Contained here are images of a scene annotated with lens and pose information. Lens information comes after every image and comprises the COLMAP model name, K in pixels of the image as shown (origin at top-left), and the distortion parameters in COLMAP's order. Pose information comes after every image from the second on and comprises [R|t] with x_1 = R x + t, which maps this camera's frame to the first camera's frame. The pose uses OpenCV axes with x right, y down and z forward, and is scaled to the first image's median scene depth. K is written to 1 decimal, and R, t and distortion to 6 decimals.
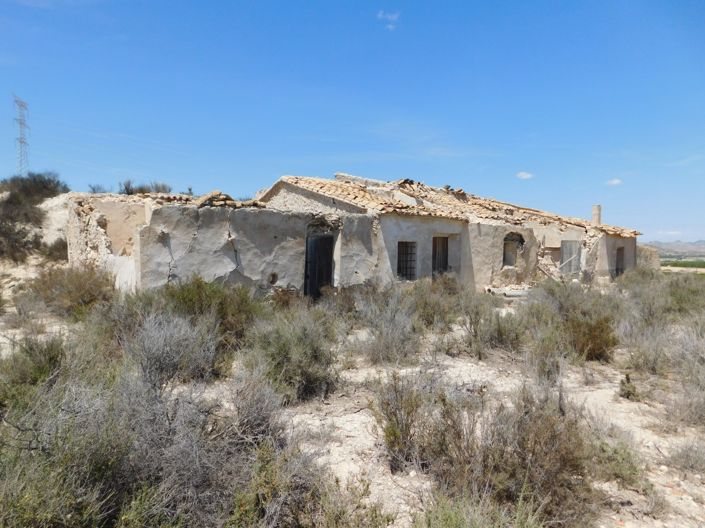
lens RADIAL K [[467.9, 0, 352.4], [0, 467.9, 265.2], [0, 0, 1]] dist [-0.064375, 0.052018]
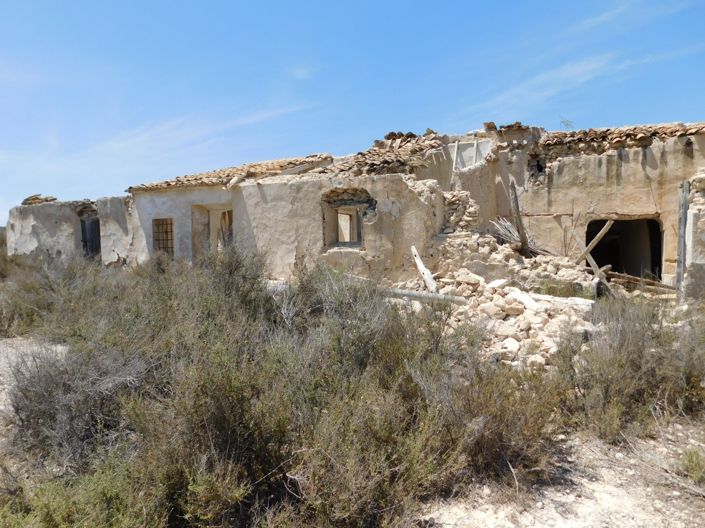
lens RADIAL K [[467.9, 0, 352.6], [0, 467.9, 265.2], [0, 0, 1]] dist [-0.064375, 0.052018]
pose [[0.408938, 0.015848, -0.912424, 1.130599], [-0.029102, 0.999567, 0.004319, 0.026509], [0.912098, 0.024787, 0.409222, 1.003372]]
